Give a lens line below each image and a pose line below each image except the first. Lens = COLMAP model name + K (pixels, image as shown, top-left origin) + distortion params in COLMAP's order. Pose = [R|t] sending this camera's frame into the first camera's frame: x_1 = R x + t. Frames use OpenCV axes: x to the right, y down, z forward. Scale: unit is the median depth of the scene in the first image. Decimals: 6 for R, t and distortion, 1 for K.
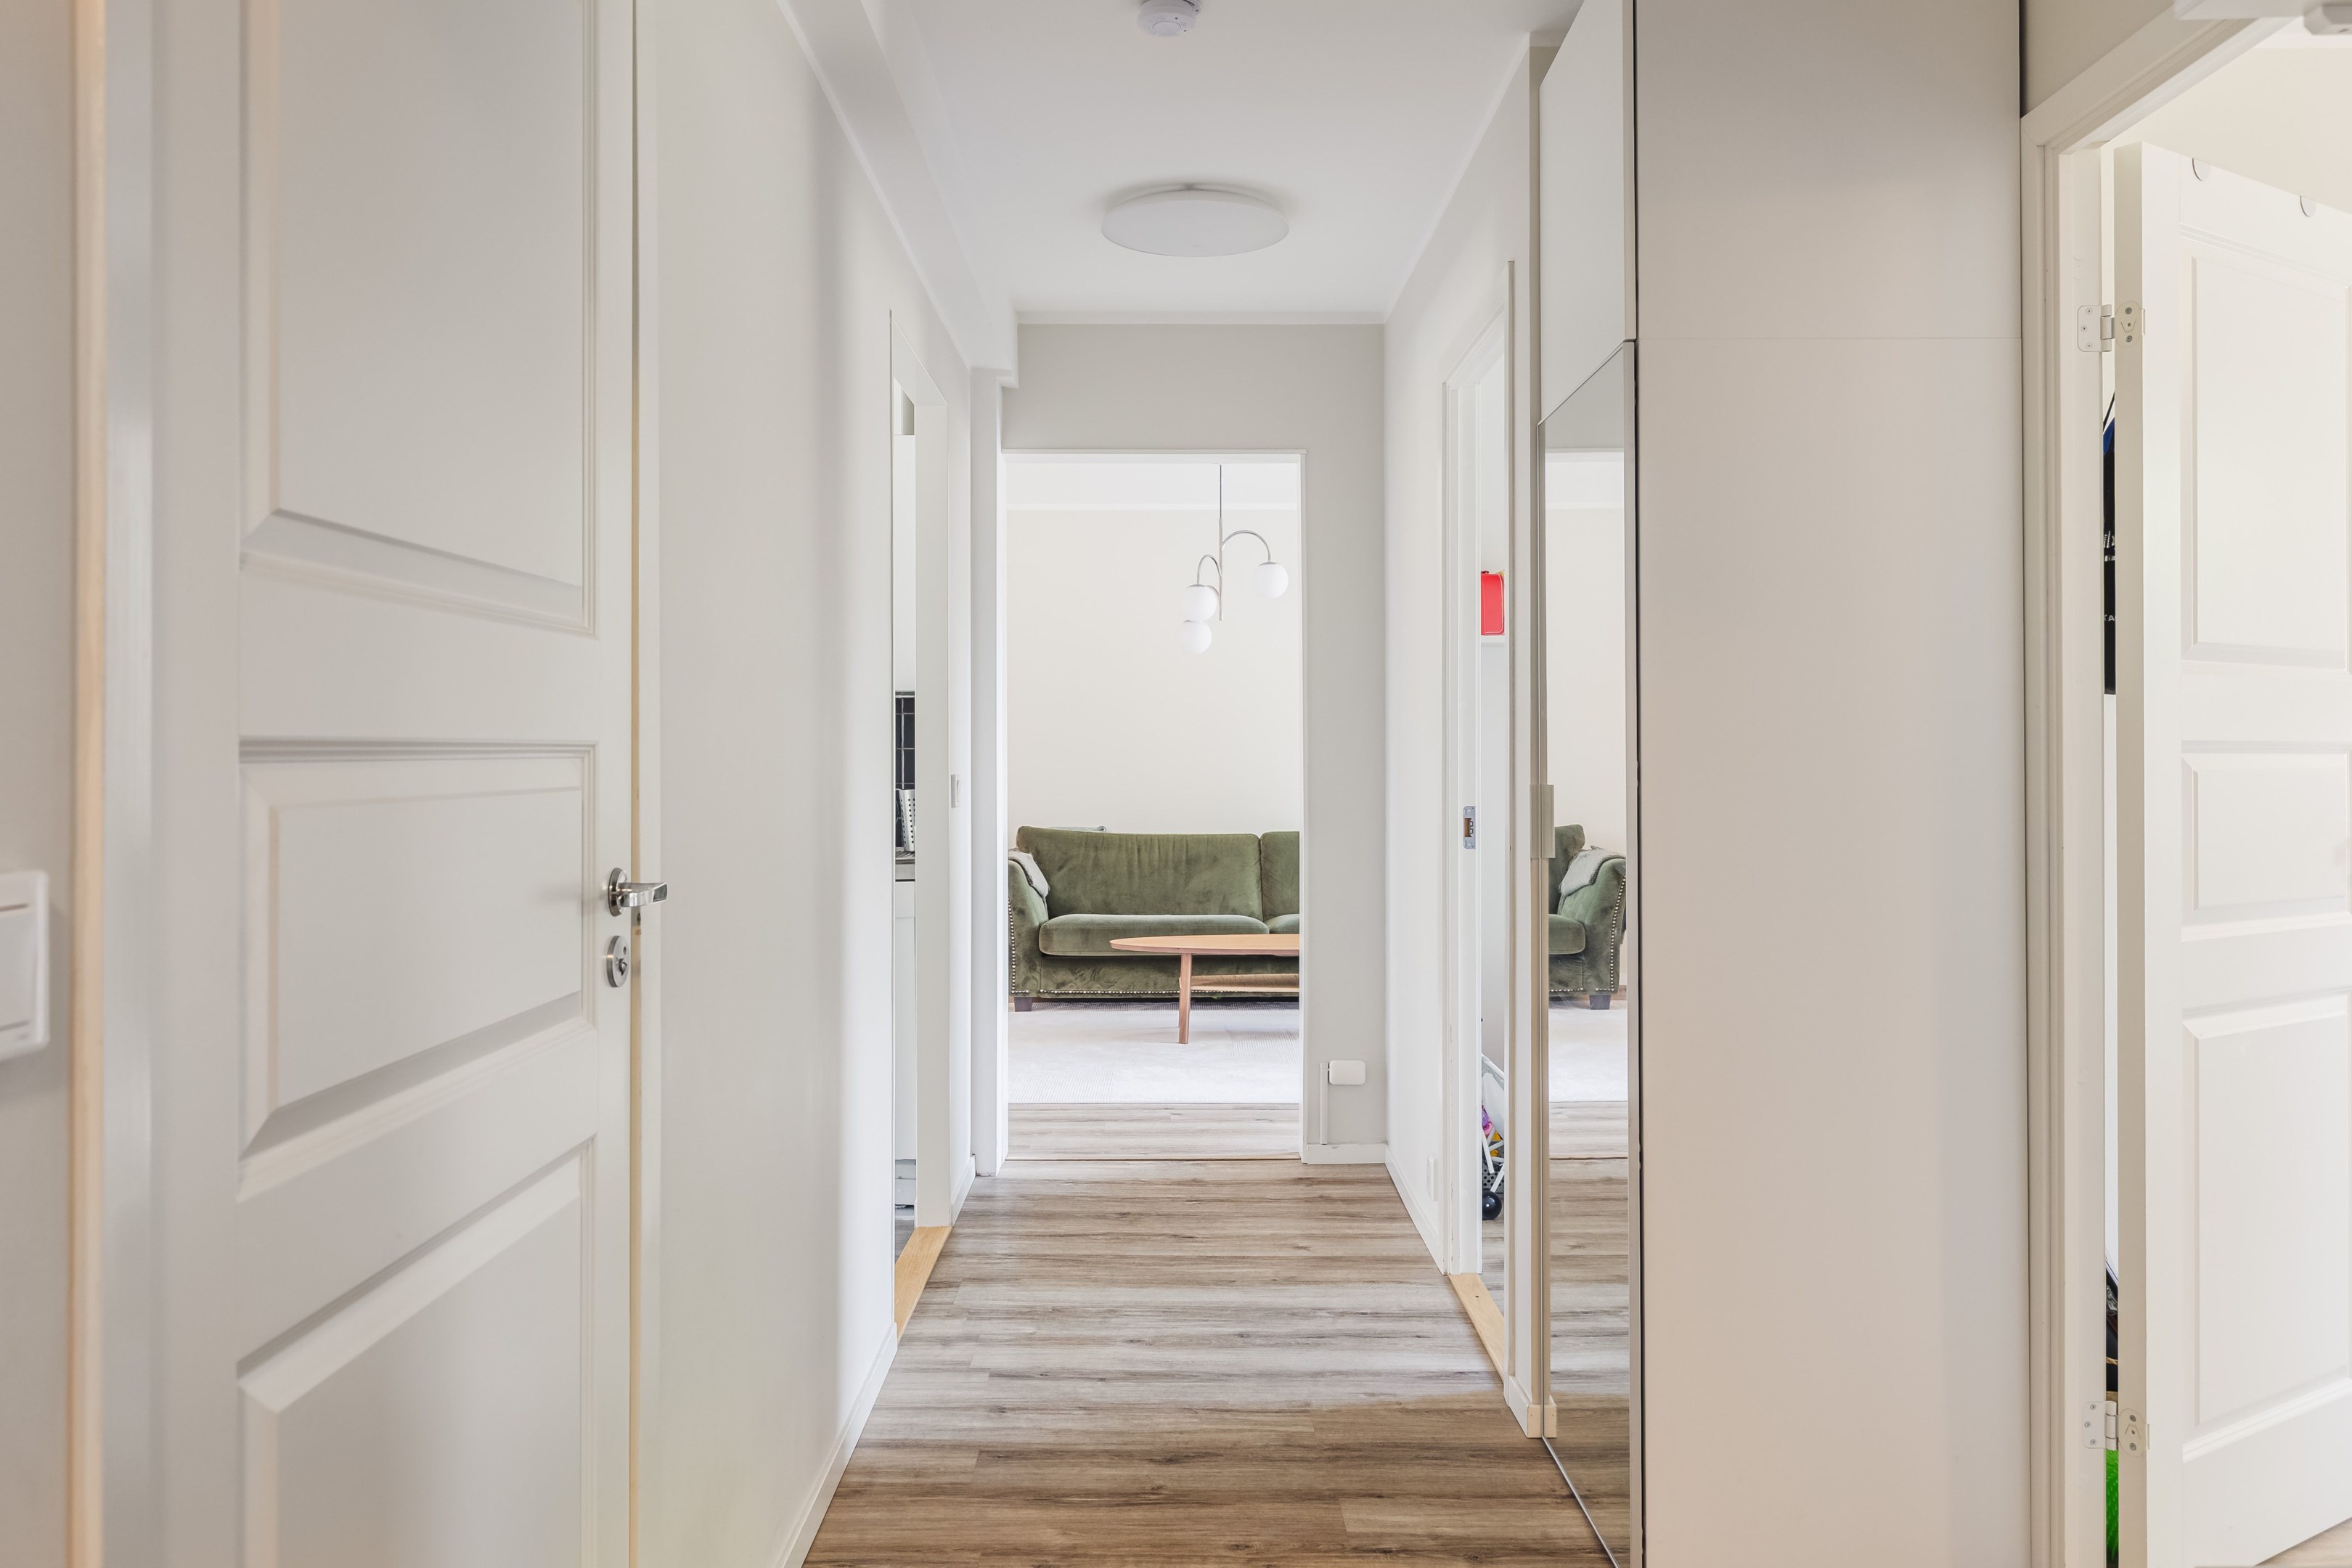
lens RADIAL K [[1775.0, 0, 1176.0], [0, 1775.0, 784.0], [0, 0, 1]] dist [-0.004684, 0.004034]
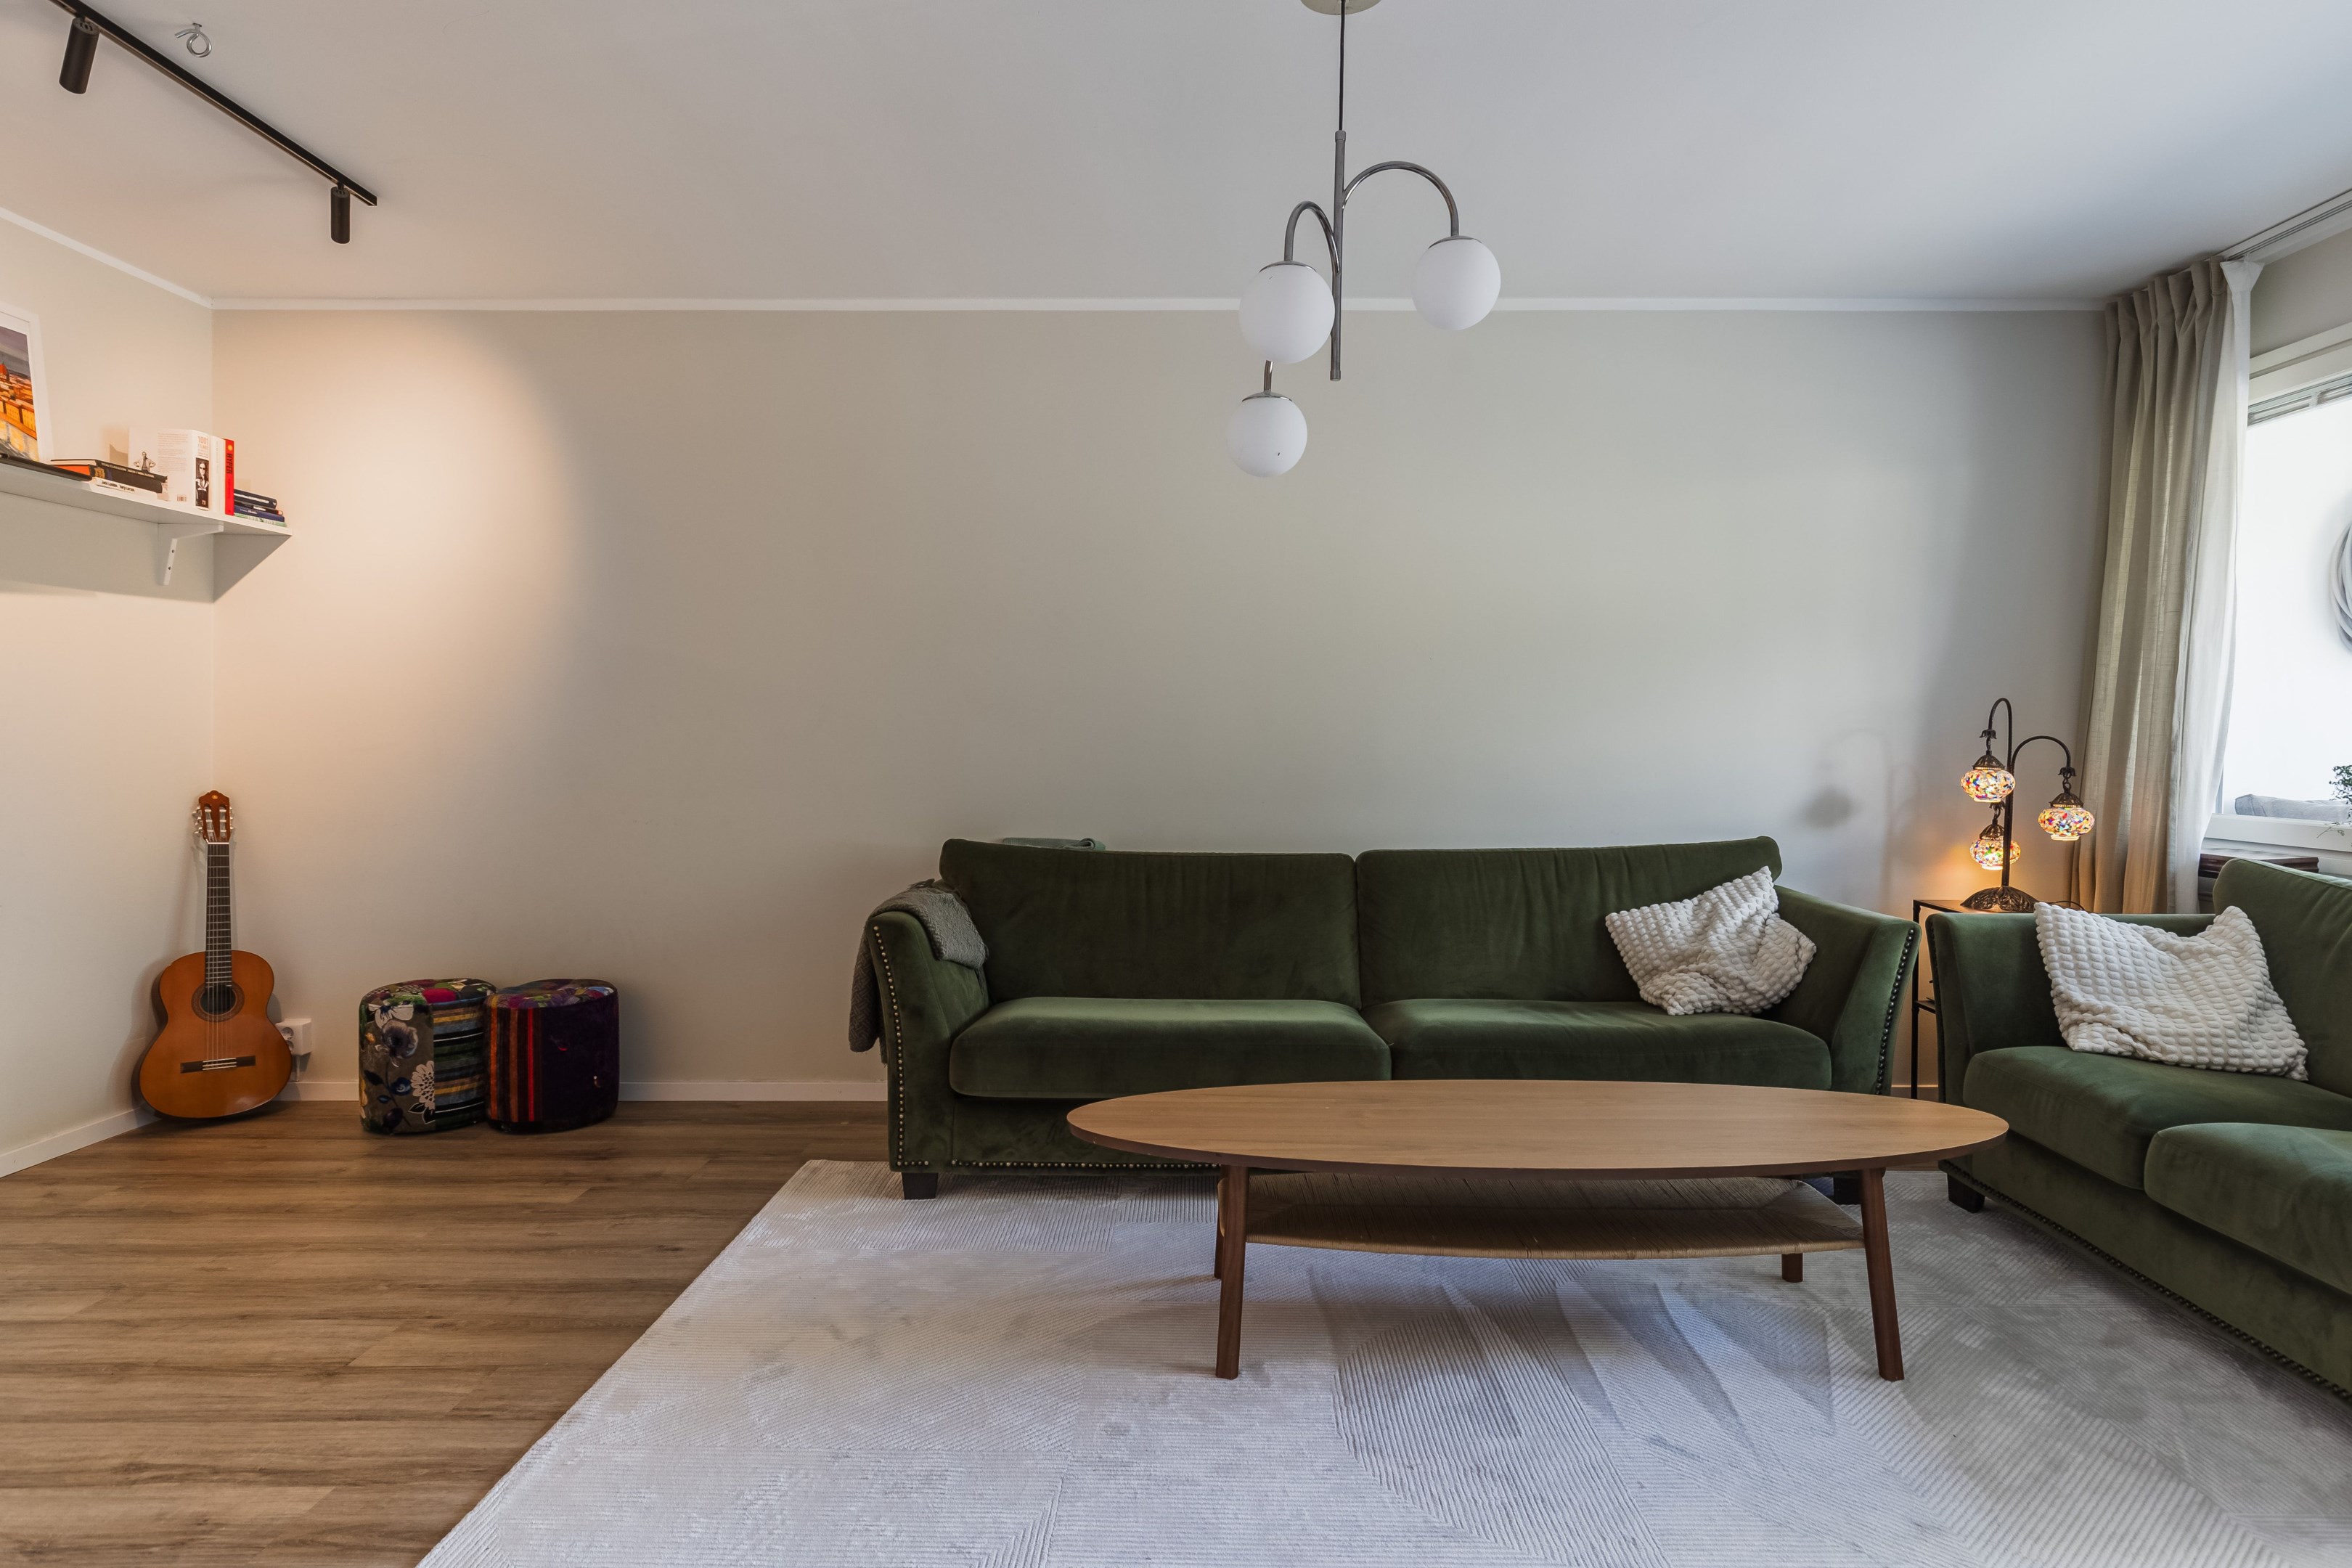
lens RADIAL K [[1331.2, 0, 1203.6], [0, 1331.2, 772.9], [0, 0, 1]] dist [0.001233, 0.000207]
pose [[0.999834, 0.016490, -0.007713, -0.000732], [-0.016349, 0.999706, 0.017929, -0.006765], [0.008006, -0.017800, 0.999810, 0.607332]]
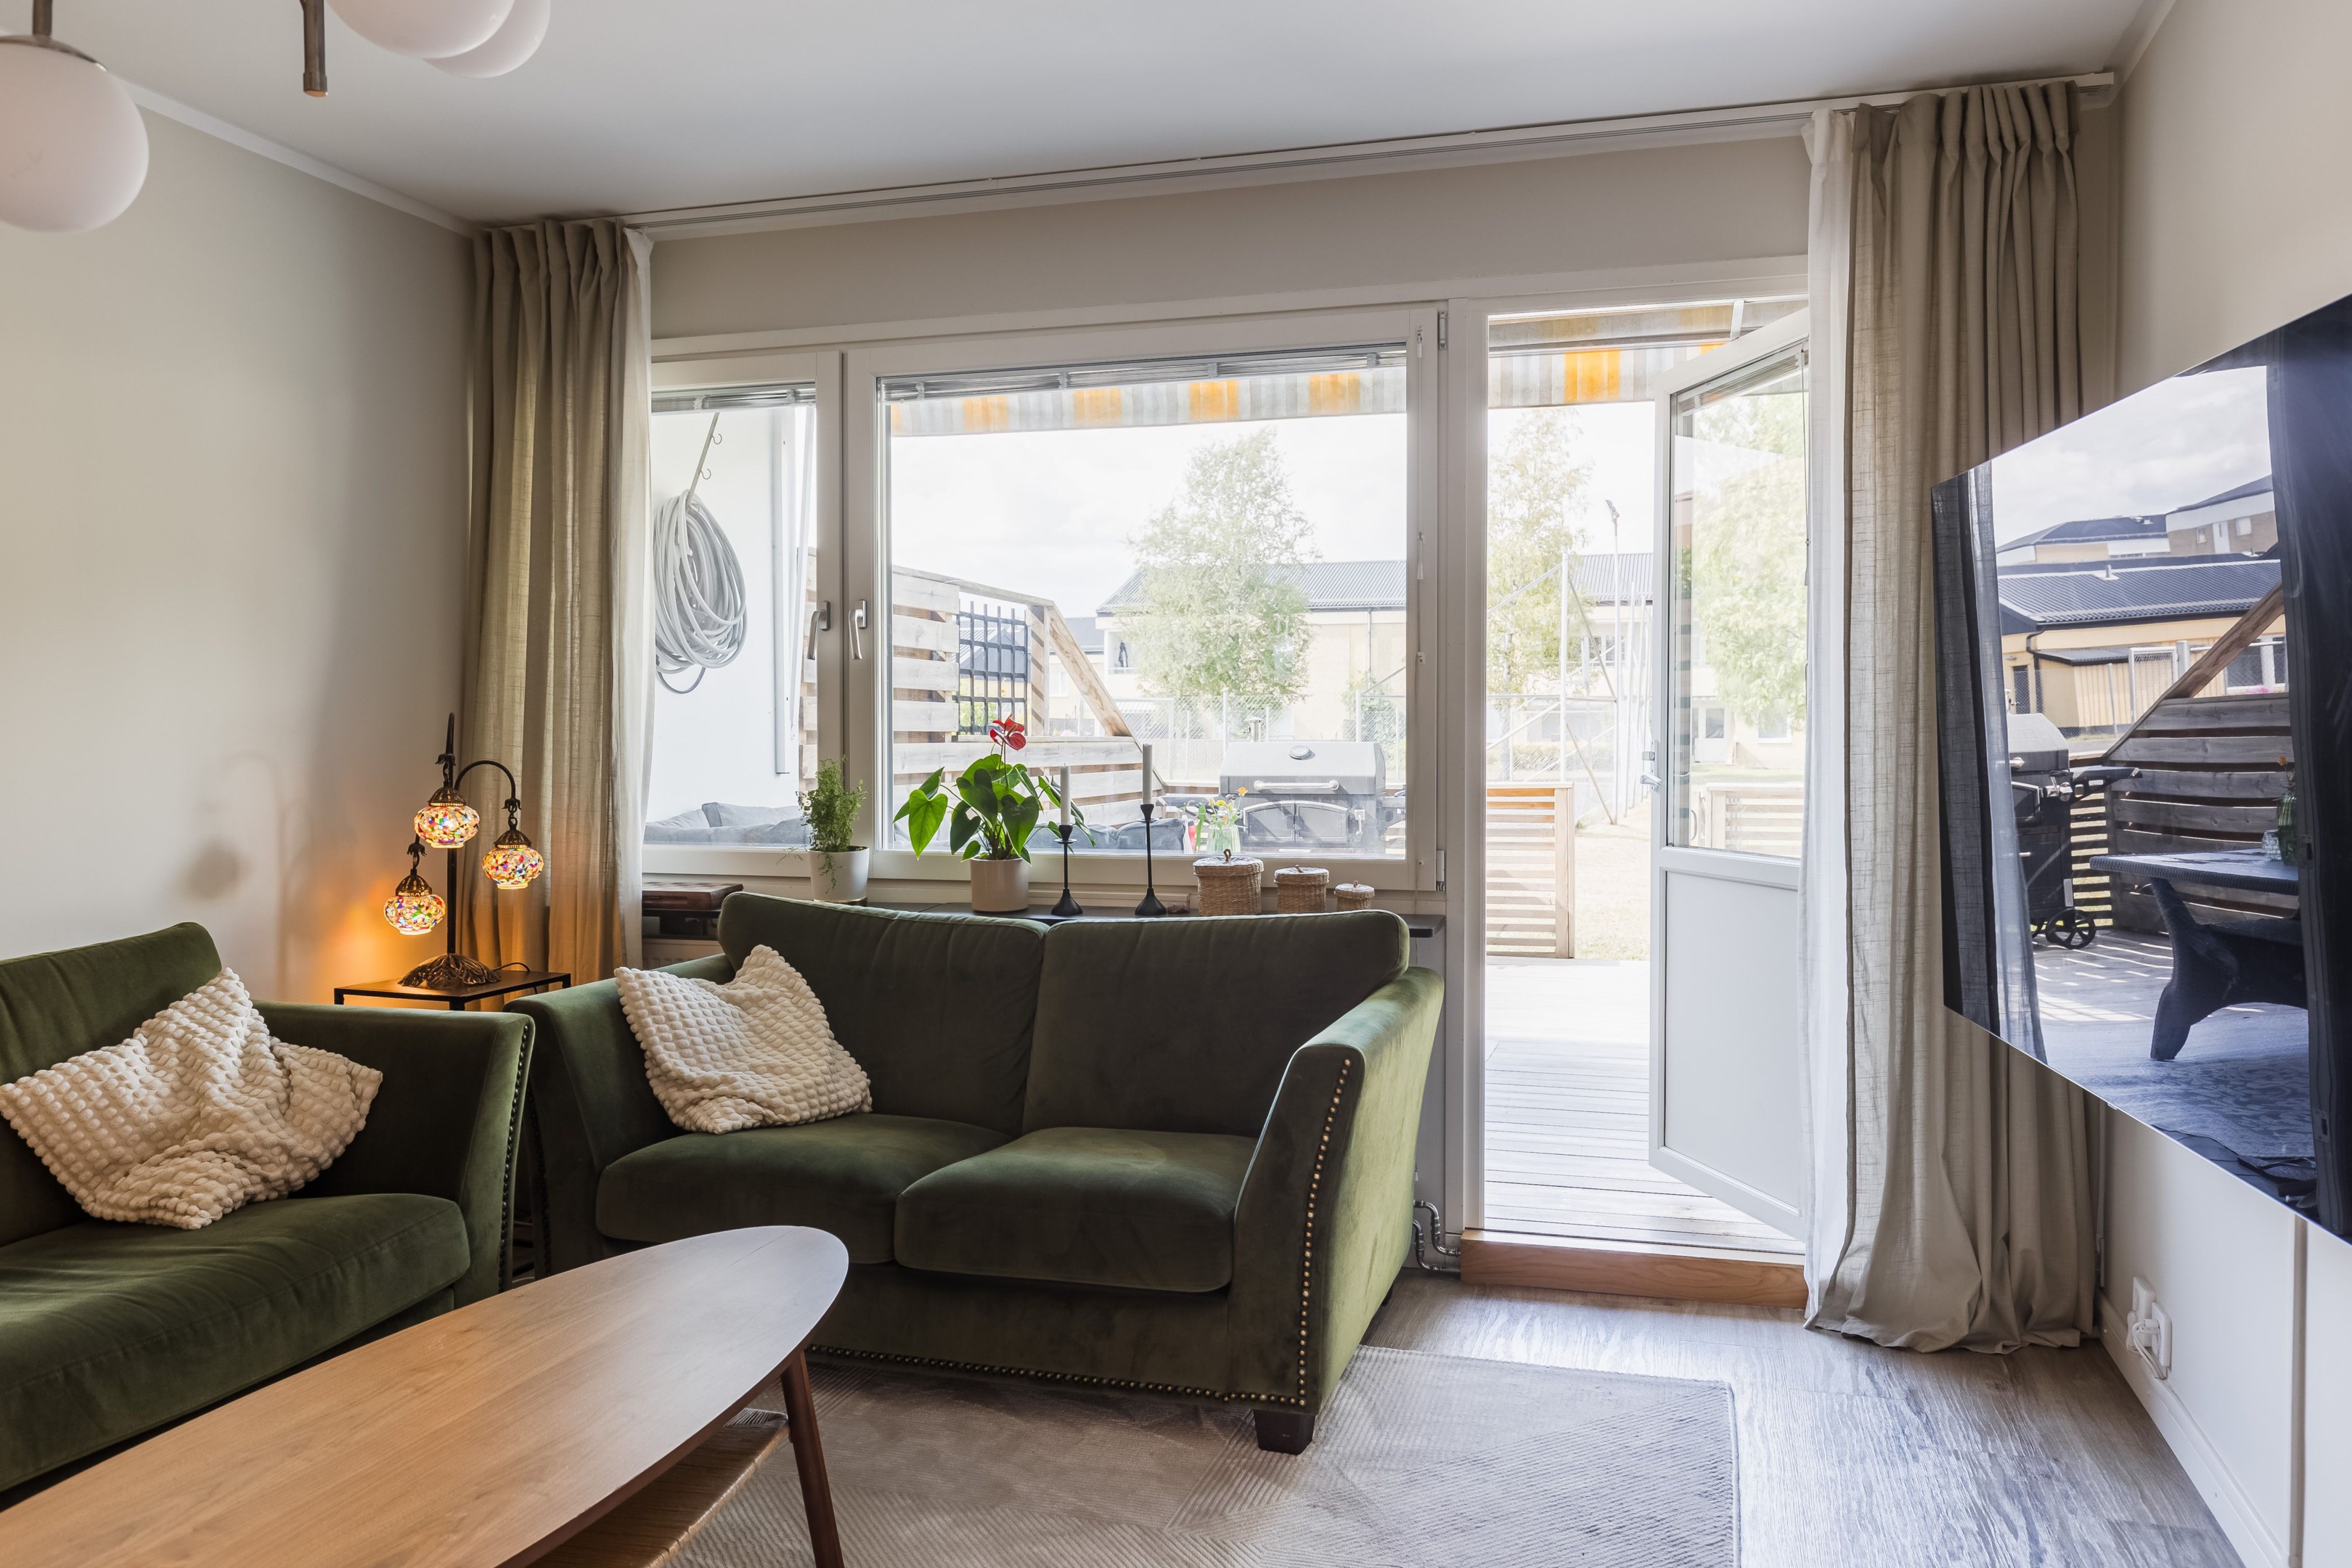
lens RADIAL K [[1775.0, 0, 1176.0], [0, 1775.0, 784.0], [0, 0, 1]] dist [-0.004684, 0.004034]
pose [[0.291098, -0.013220, 0.956602, -0.128743], [0.005087, 0.999912, 0.012270, -0.014624], [-0.956680, 0.001295, 0.291140, 0.748455]]
